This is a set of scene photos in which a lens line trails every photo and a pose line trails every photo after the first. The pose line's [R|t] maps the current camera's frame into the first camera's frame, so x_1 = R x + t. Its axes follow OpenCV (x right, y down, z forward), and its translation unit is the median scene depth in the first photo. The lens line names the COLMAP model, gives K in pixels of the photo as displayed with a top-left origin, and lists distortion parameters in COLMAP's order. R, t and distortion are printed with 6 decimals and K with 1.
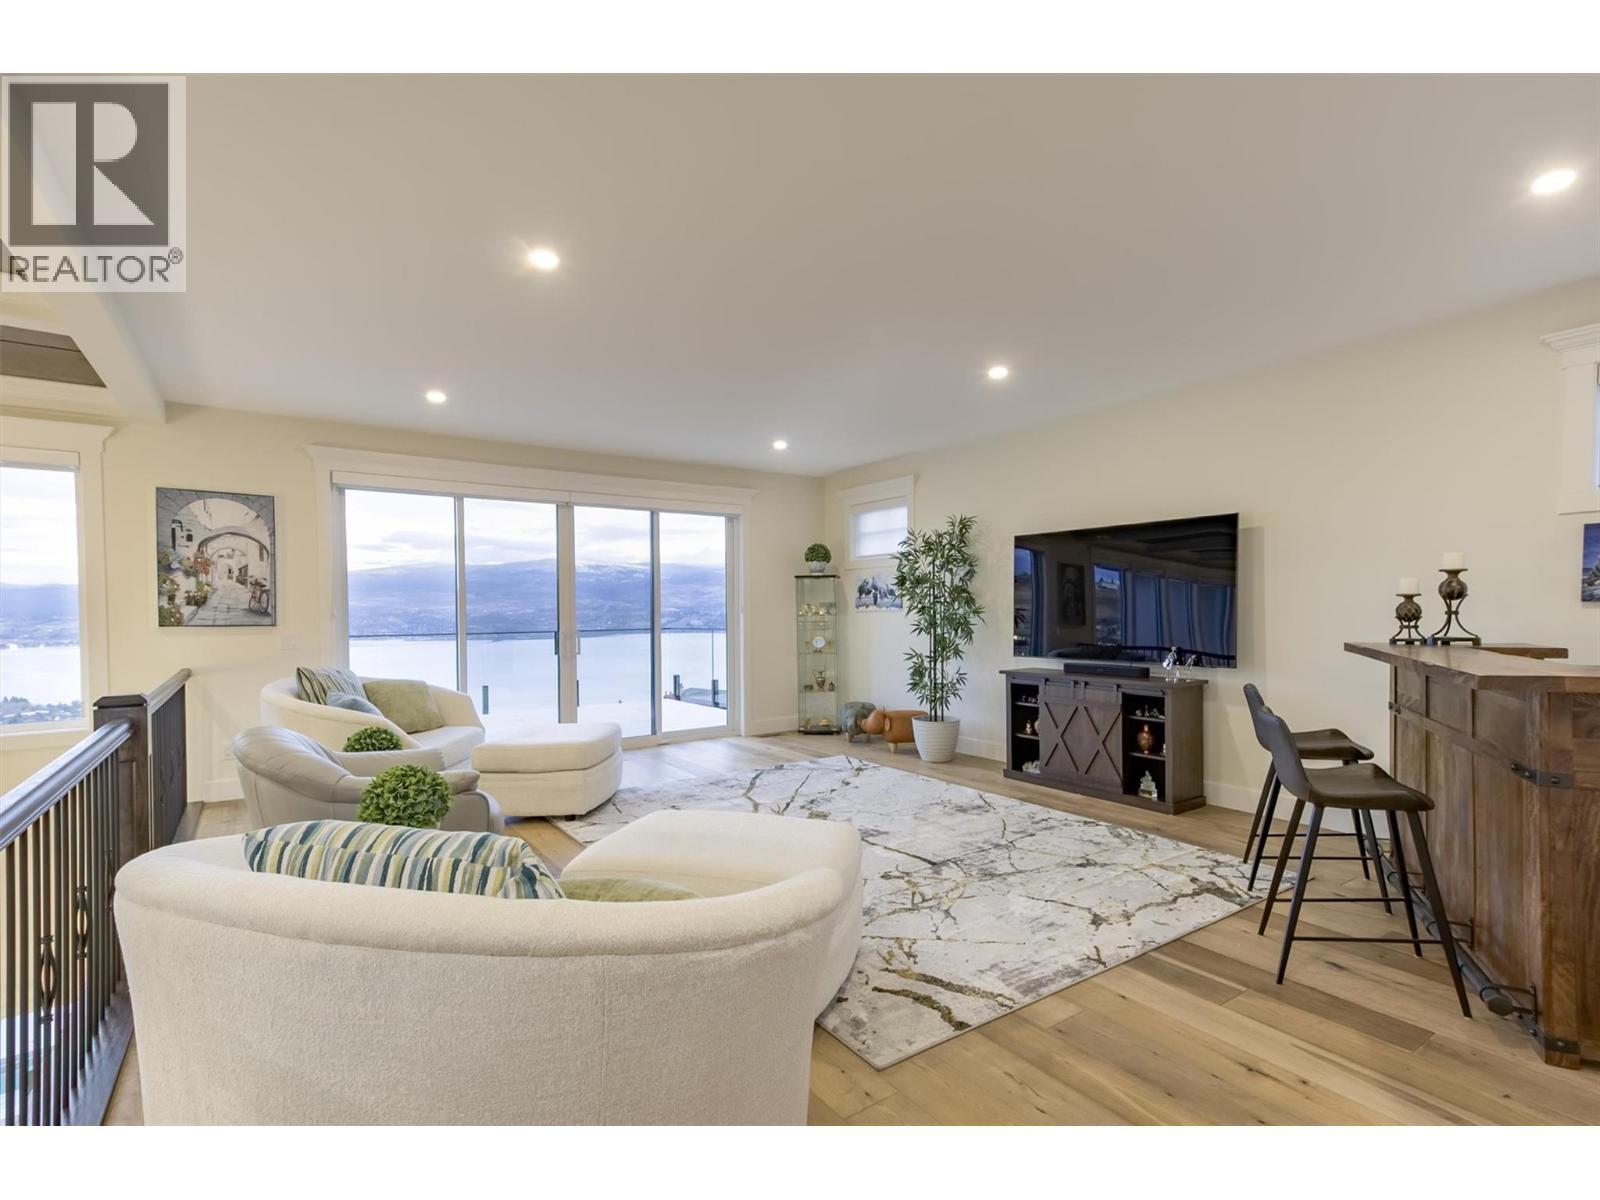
lens RADIAL K [[769.5, 0, 836.5], [0, 769.5, 599.2], [0, 0, 1]] dist [0.022672, -0.008181]
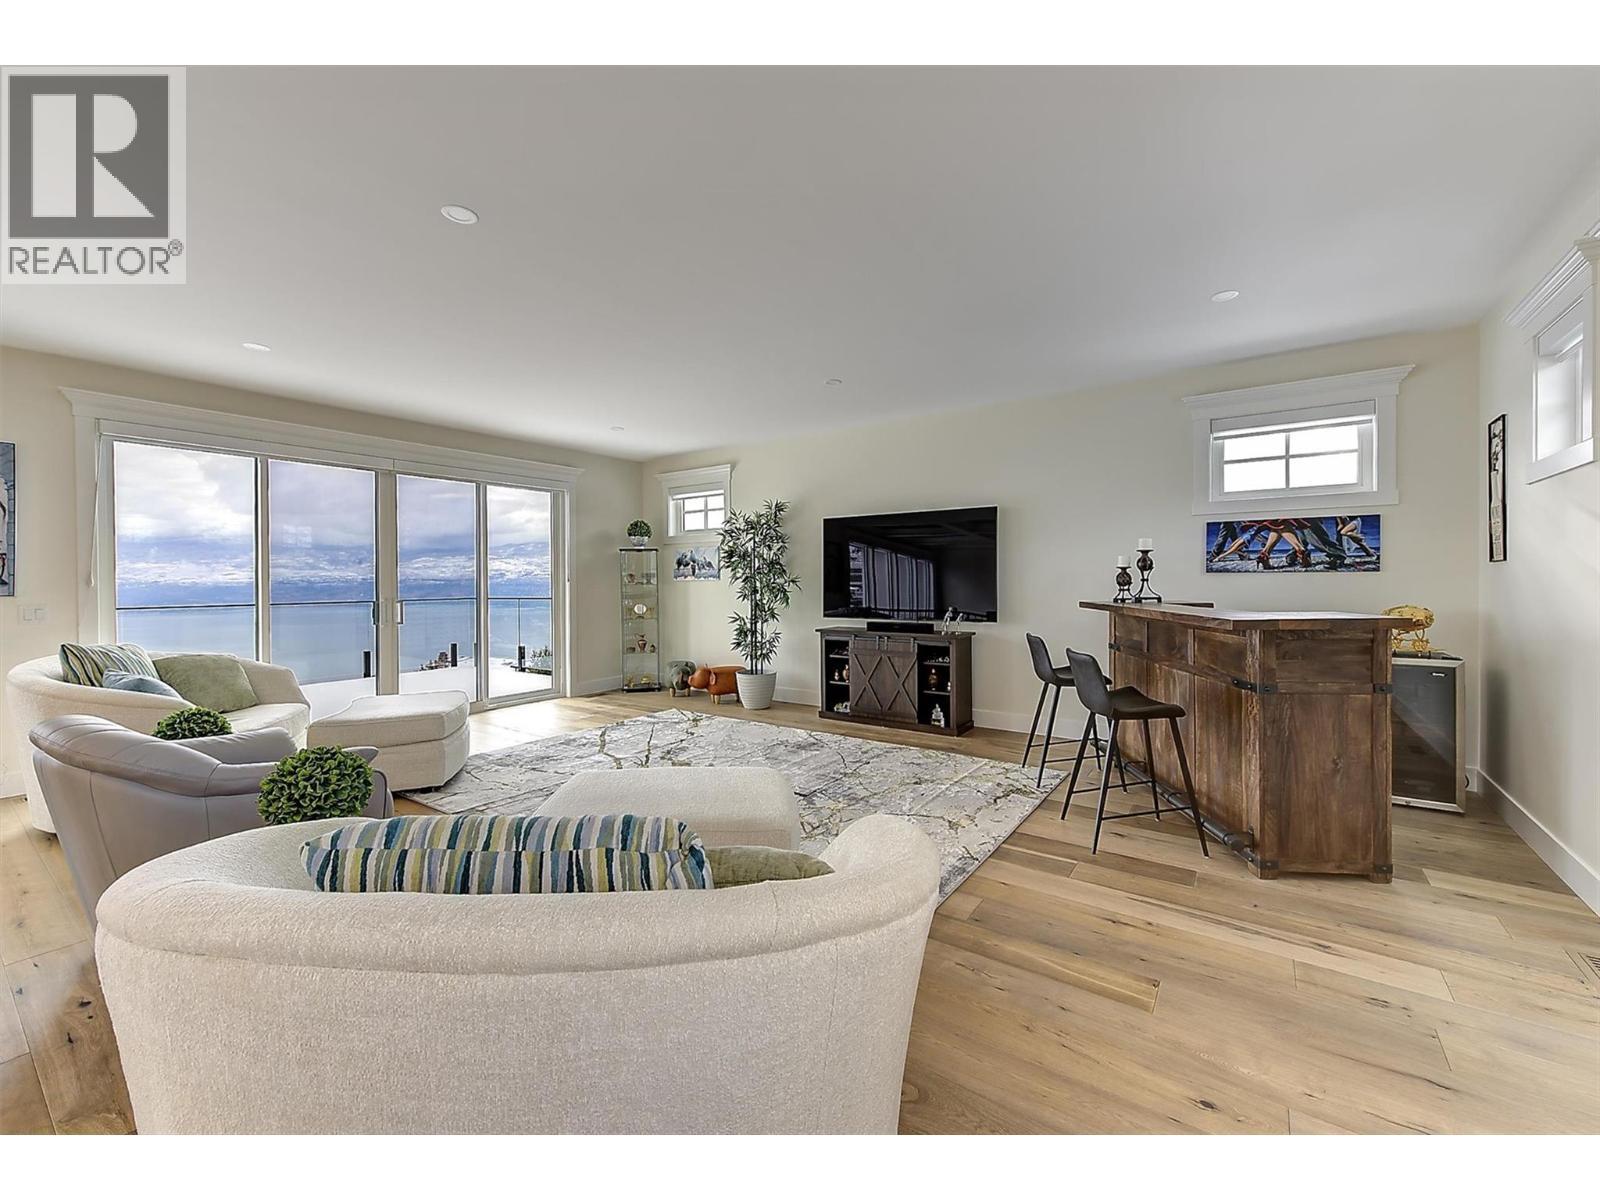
lens RADIAL K [[632.7, 0, 831.3], [0, 632.7, 557.5], [0, 0, 1]] dist [0.001304, -0.001417]
pose [[0.941099, 0.013334, 0.337867, -0.124516], [-0.004341, 0.999616, -0.027360, 0.008123], [-0.338102, 0.024282, 0.940796, 0.061806]]
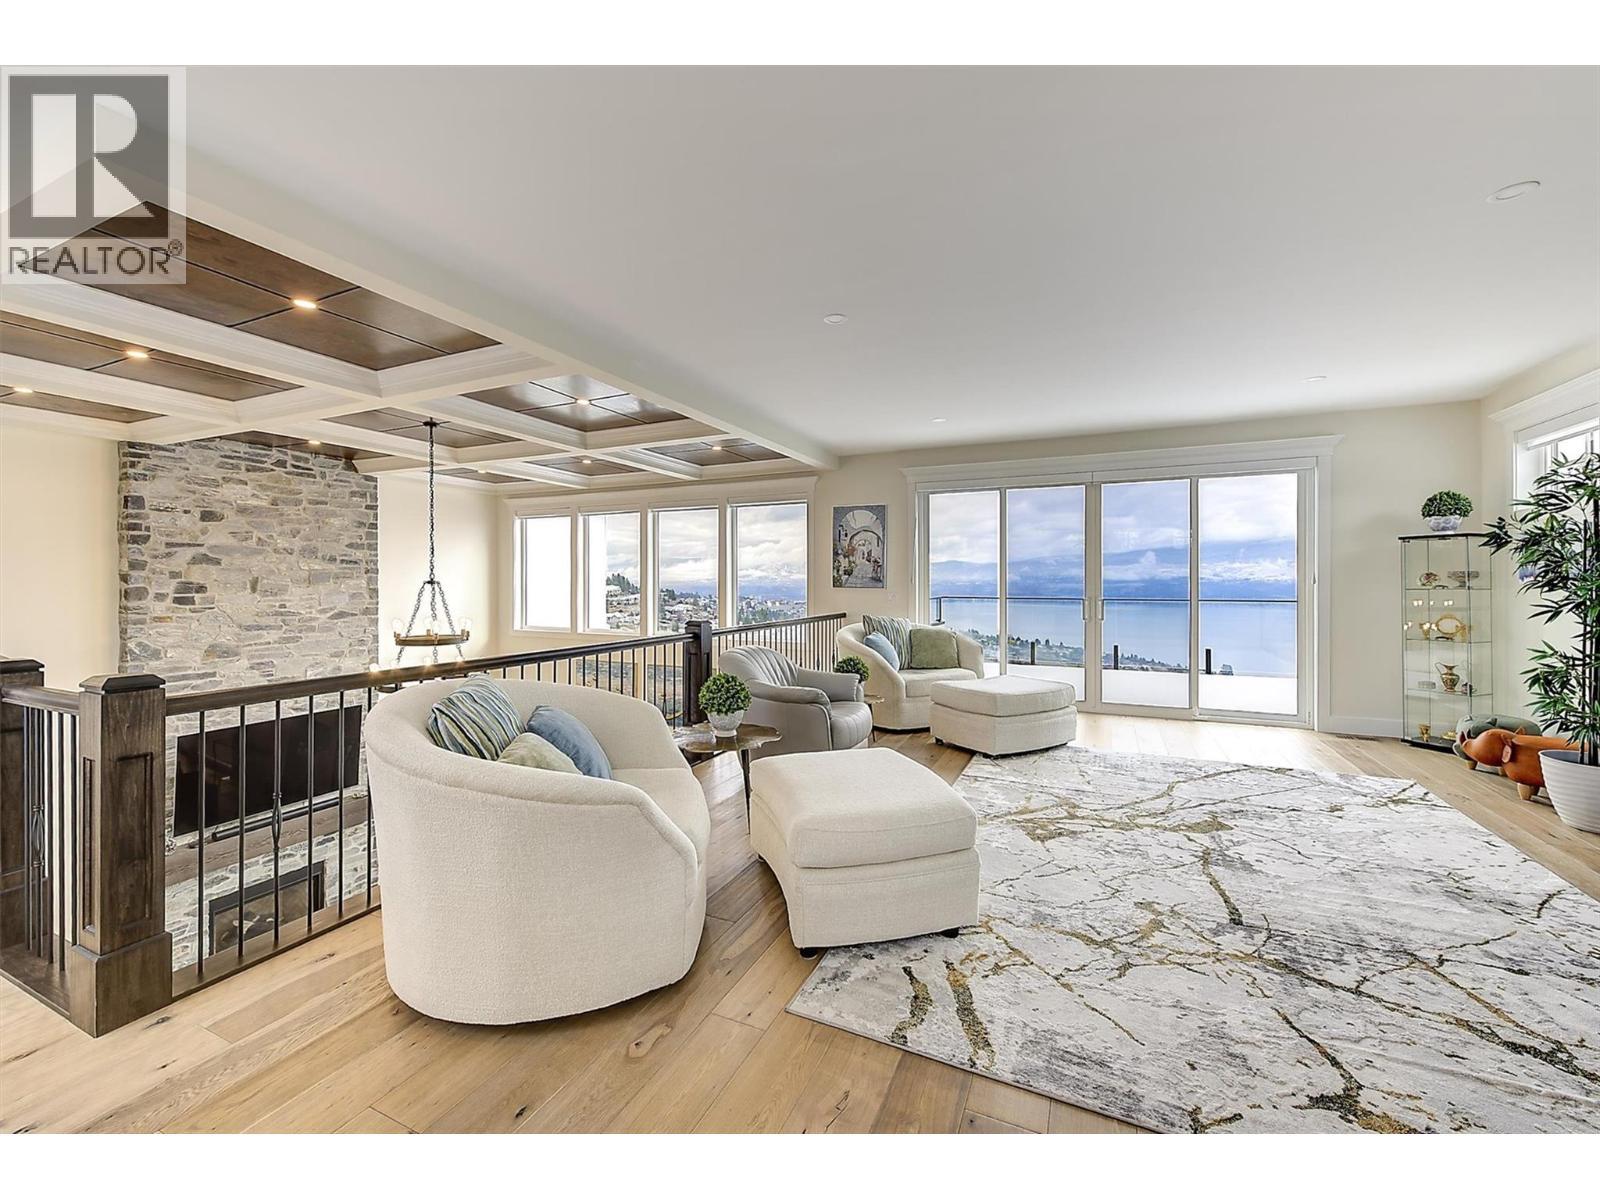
lens RADIAL K [[632.7, 0, 781.1], [0, 632.7, 575.6], [0, 0, 1]] dist [0.001304, -0.001417]
pose [[0.478951, 0.002770, -0.877837, 0.347183], [0.005317, 0.999968, 0.006057, 0.000186], [0.877826, -0.007569, 0.478921, 0.245255]]
